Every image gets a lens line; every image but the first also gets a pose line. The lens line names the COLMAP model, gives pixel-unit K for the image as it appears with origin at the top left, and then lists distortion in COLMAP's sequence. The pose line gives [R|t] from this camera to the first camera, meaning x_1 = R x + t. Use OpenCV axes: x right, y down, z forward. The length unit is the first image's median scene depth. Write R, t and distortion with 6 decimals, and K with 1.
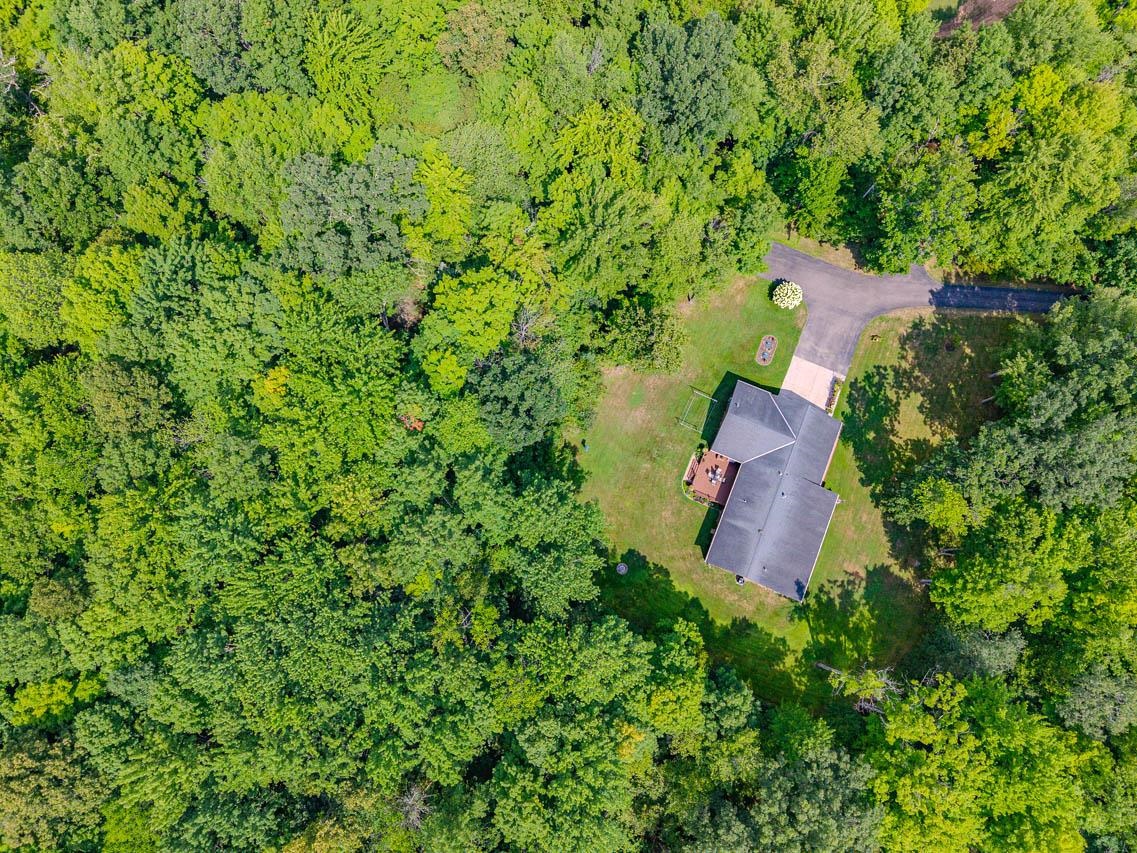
lens RADIAL K [[781.2, 0, 564.4], [0, 781.2, 423.4], [0, 0, 1]] dist [0.007149, -0.002302]
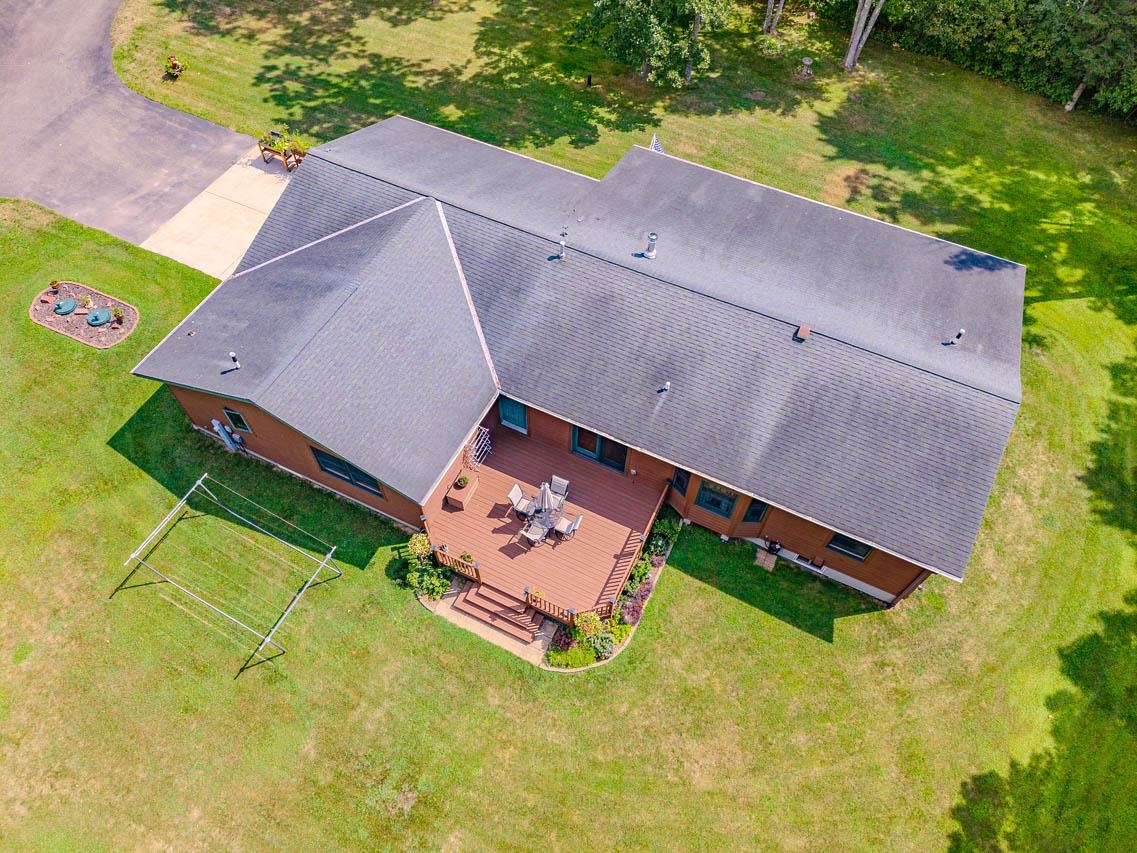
lens RADIAL K [[781.2, 0, 564.4], [0, 781.2, 423.4], [0, 0, 1]] dist [0.007149, -0.002302]
pose [[0.056595, -0.843171, 0.534658, 0.093079], [0.979567, 0.150411, 0.133513, 0.039400], [-0.192993, 0.516177, 0.834455, 0.780455]]
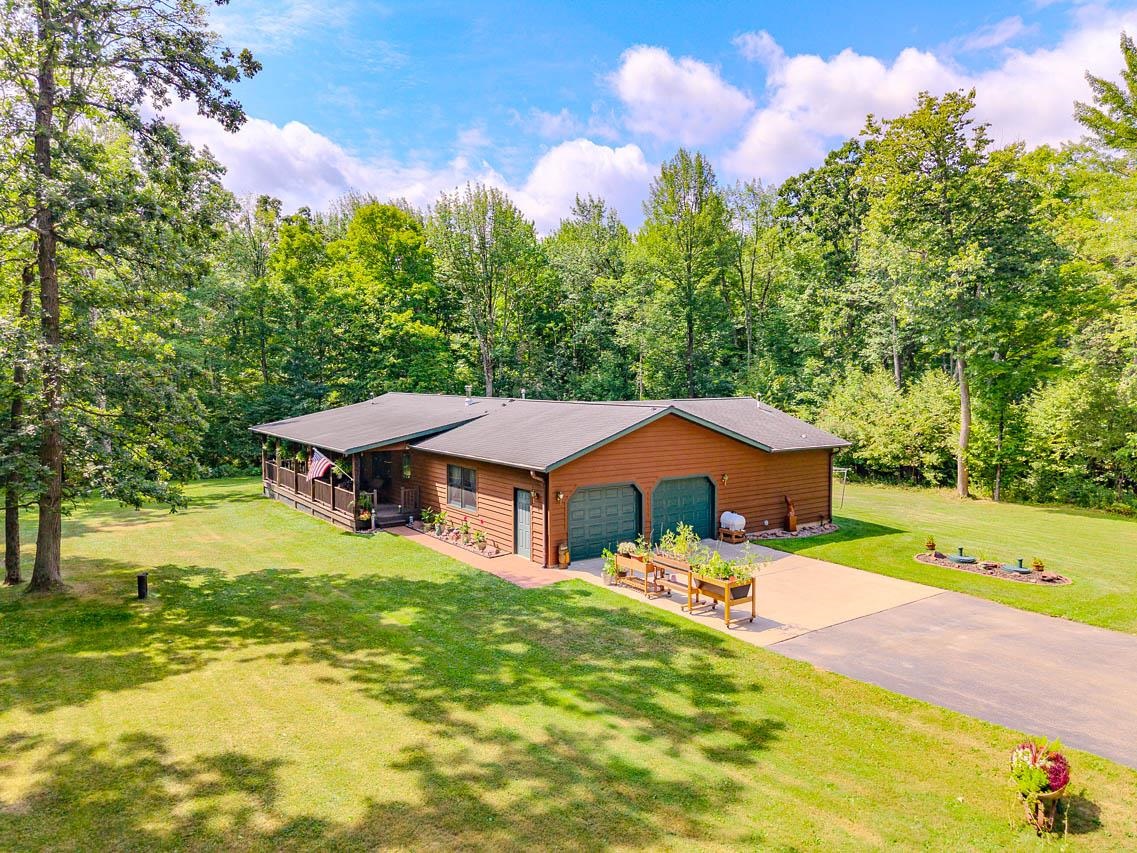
lens RADIAL K [[781.2, 0, 564.4], [0, 781.2, 423.4], [0, 0, 1]] dist [0.007149, -0.002302]
pose [[-0.531416, 0.047236, -0.845793, 0.528898], [-0.839685, 0.102542, 0.533305, -0.117900], [0.111920, 0.993607, -0.014829, 0.976565]]
